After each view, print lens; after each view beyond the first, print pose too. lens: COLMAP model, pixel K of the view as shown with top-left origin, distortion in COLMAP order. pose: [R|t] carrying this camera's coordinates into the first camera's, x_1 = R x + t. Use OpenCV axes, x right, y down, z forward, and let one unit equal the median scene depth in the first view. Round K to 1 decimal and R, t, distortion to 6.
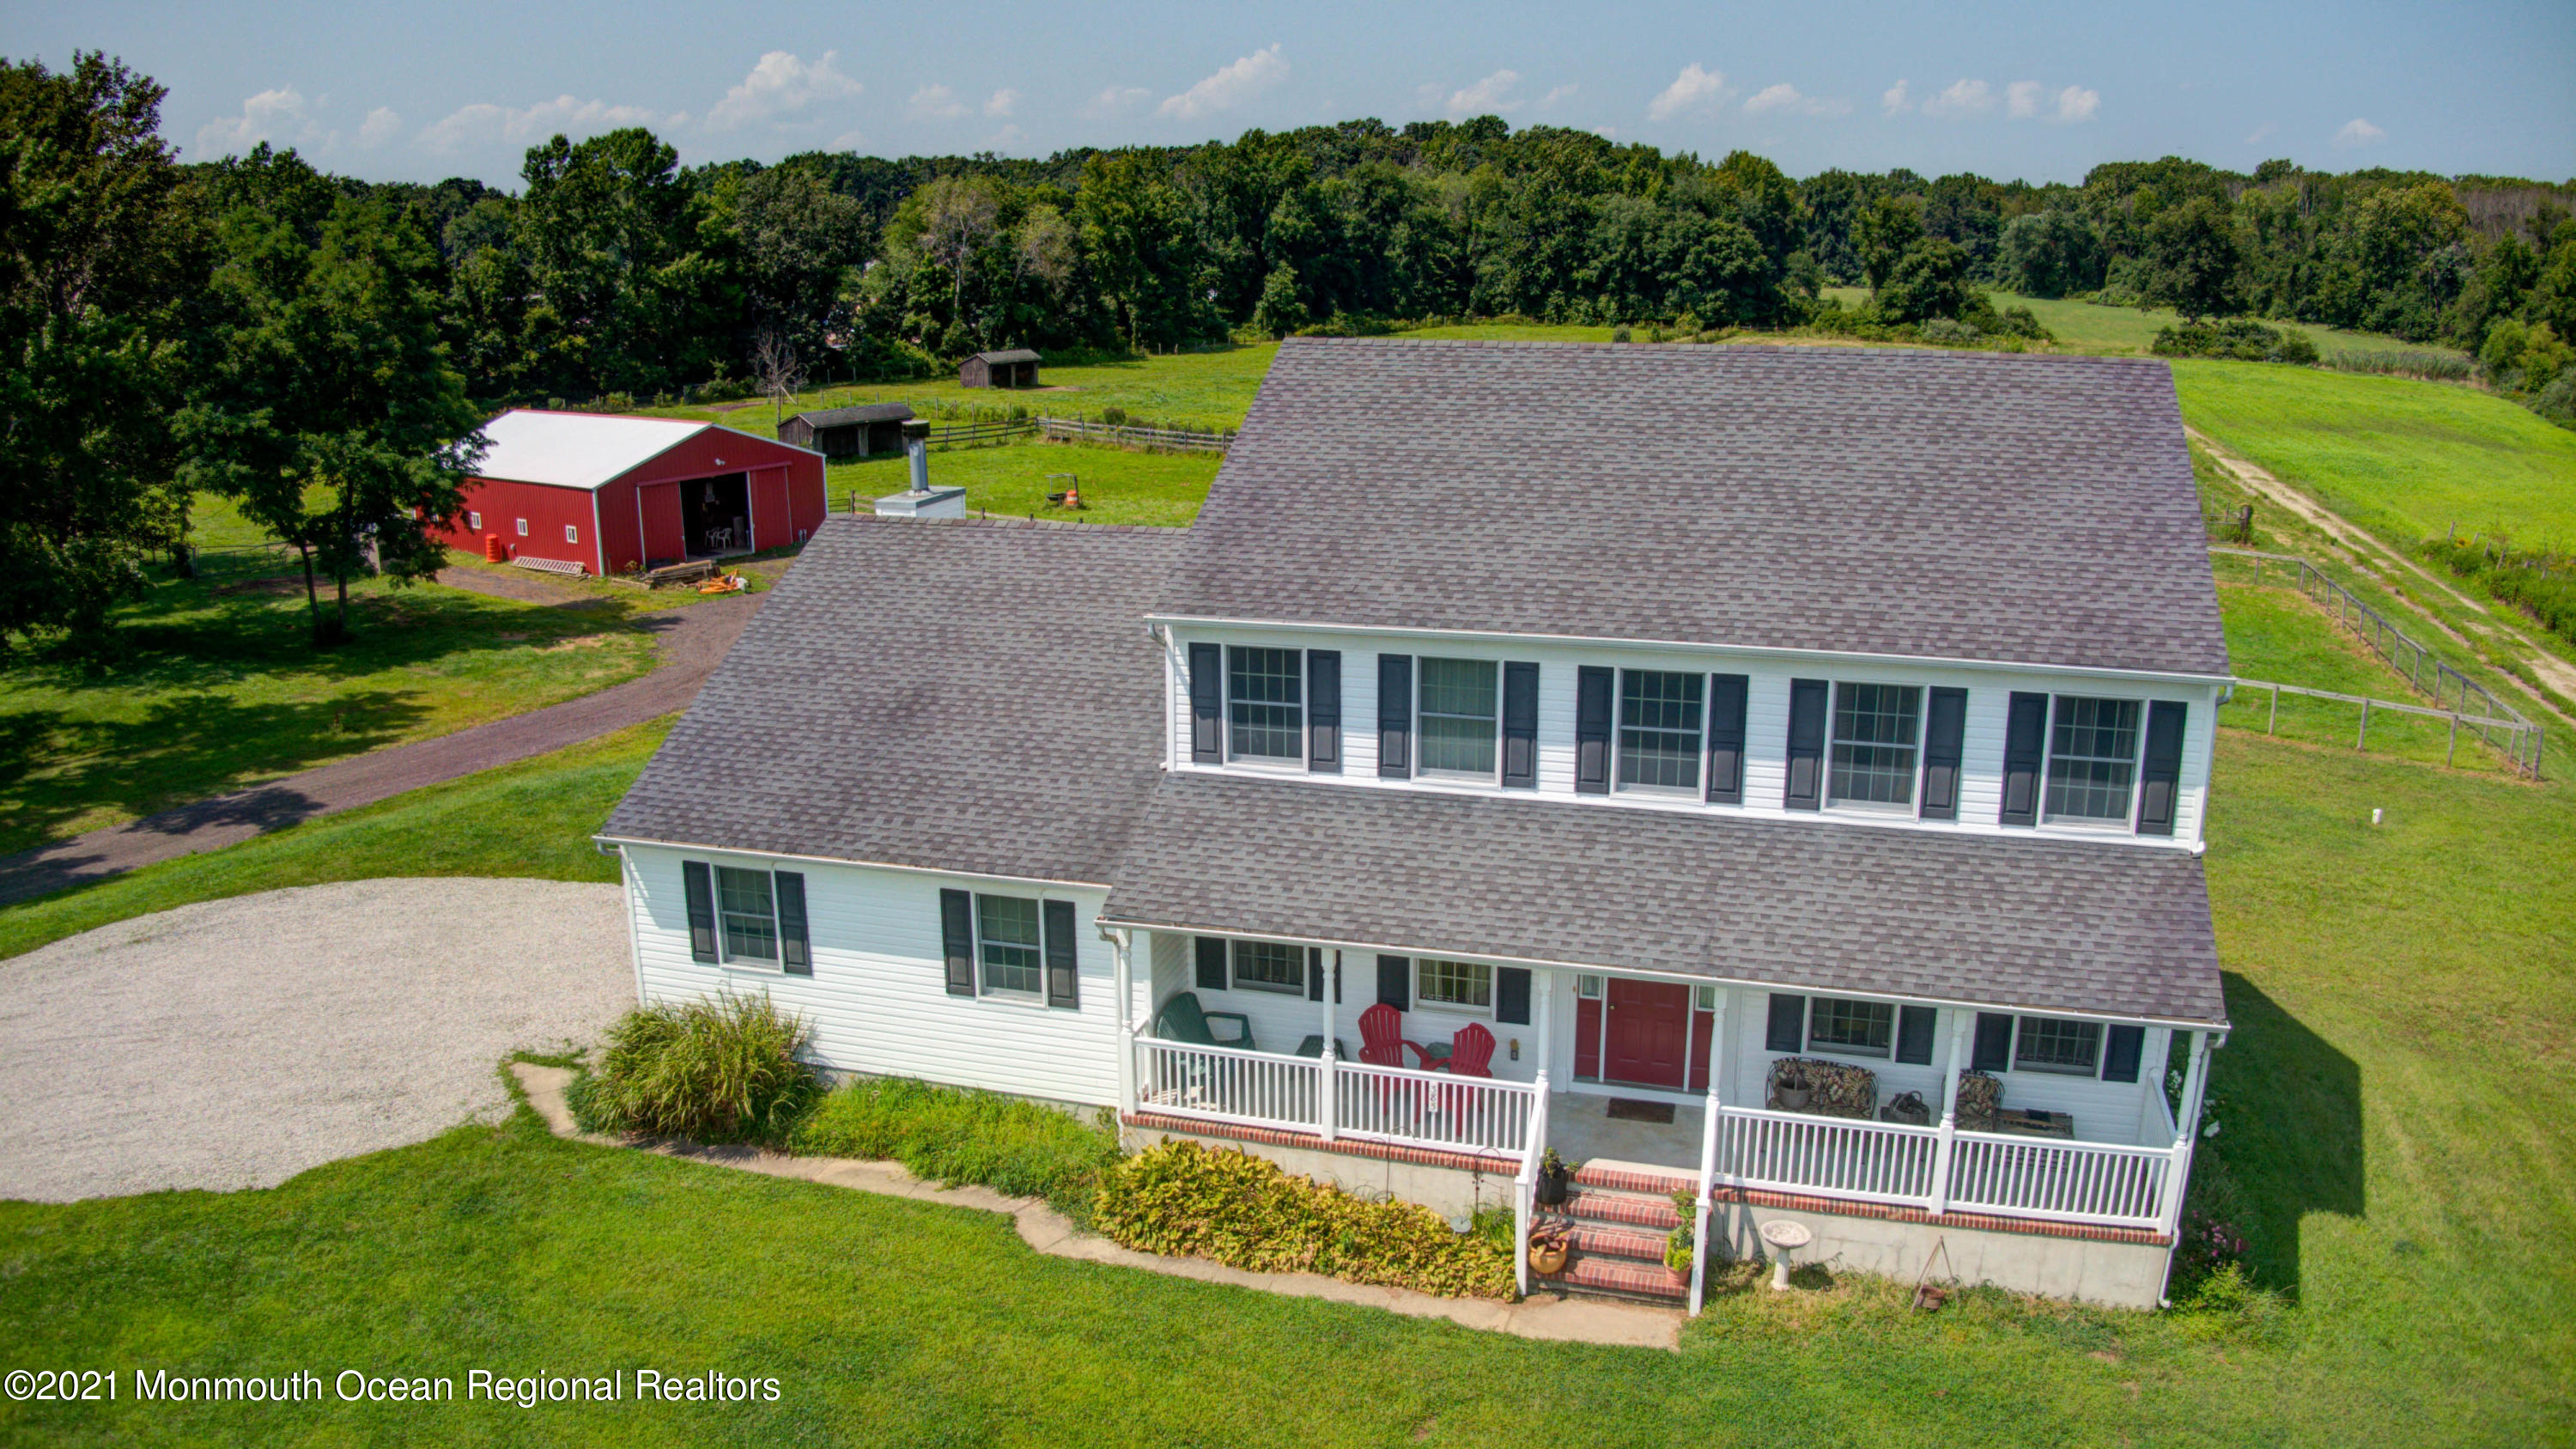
lens RADIAL K [[1821.6, 0, 1298.9], [0, 1821.6, 739.4], [0, 0, 1]] dist [-0.087239, -0.142433]
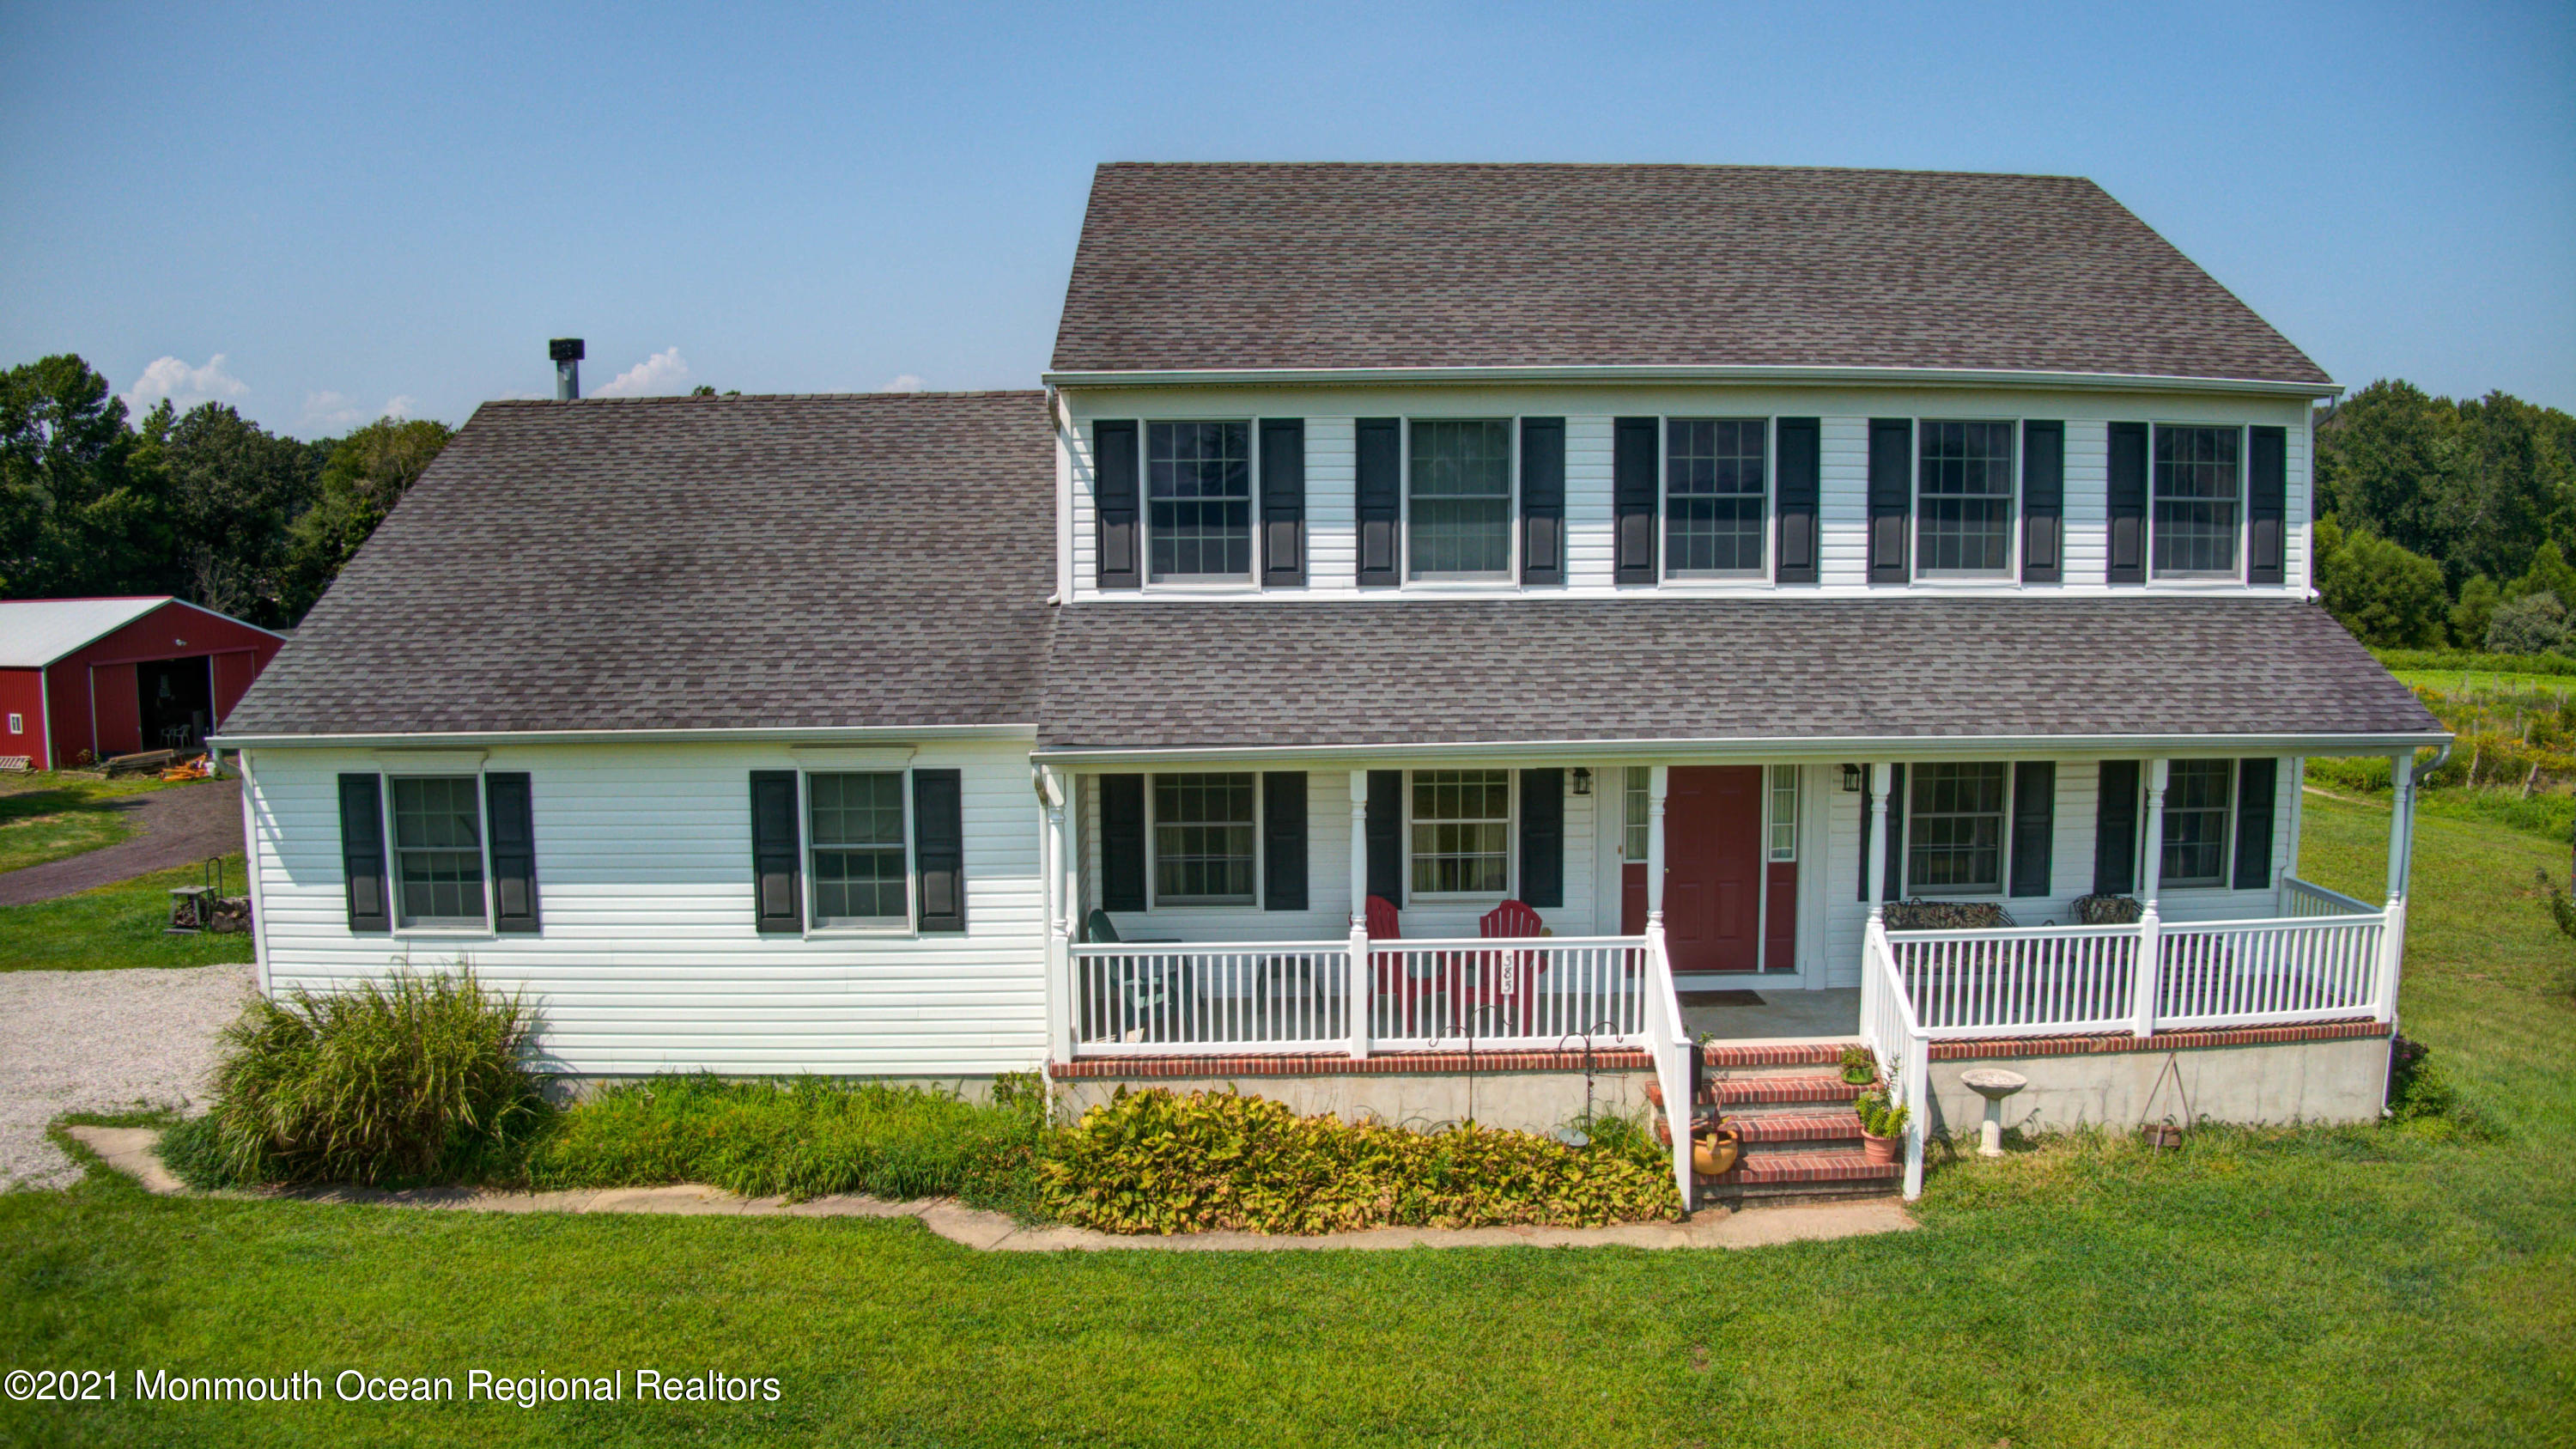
lens RADIAL K [[1821.6, 0, 1298.9], [0, 1821.6, 739.4], [0, 0, 1]] dist [-0.087239, -0.142433]
pose [[0.953145, -0.036422, 0.300314, -0.061262], [0.083070, 0.986076, -0.144060, 0.055783], [-0.290886, 0.162257, 0.942899, 0.087542]]
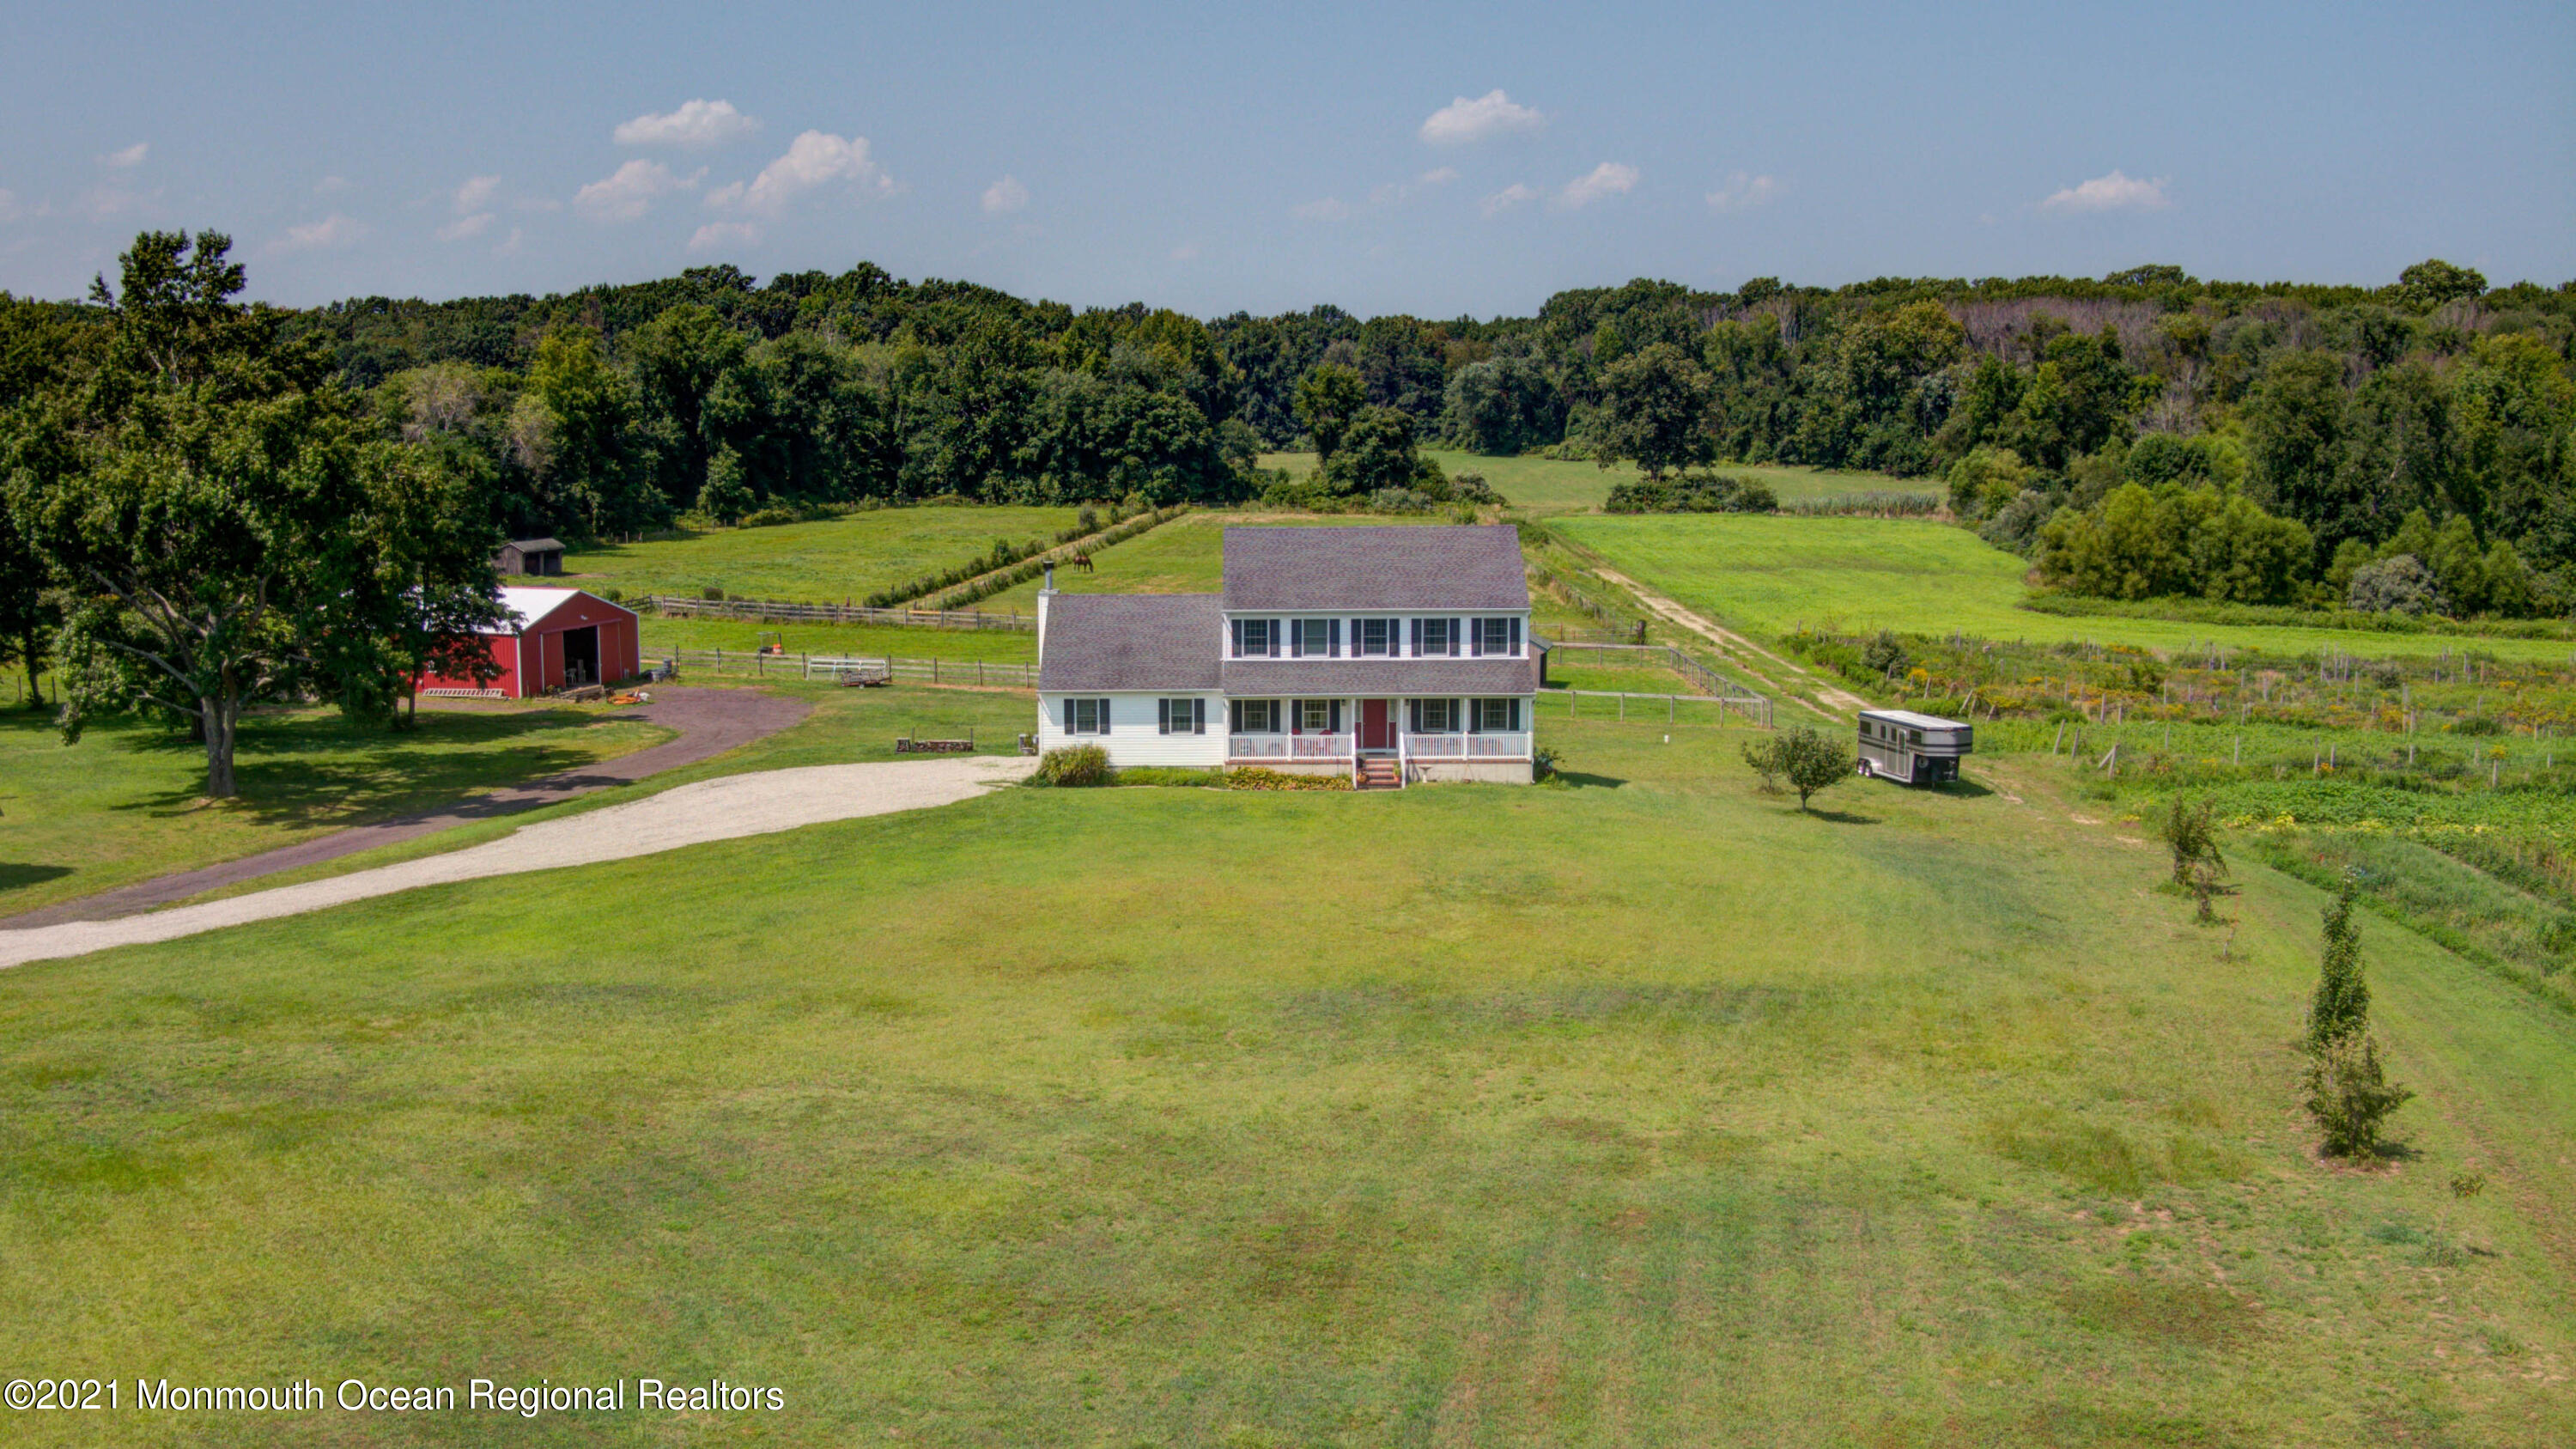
lens RADIAL K [[2421.6, 0, 1137.2], [0, 2421.6, 725.3], [0, 0, 1]] dist [0.148795, -0.001365]
pose [[0.971183, -0.036111, 0.235584, -0.372494], [0.067031, 0.989941, -0.124591, 0.197041], [-0.228716, 0.136792, 0.963835, -0.928488]]
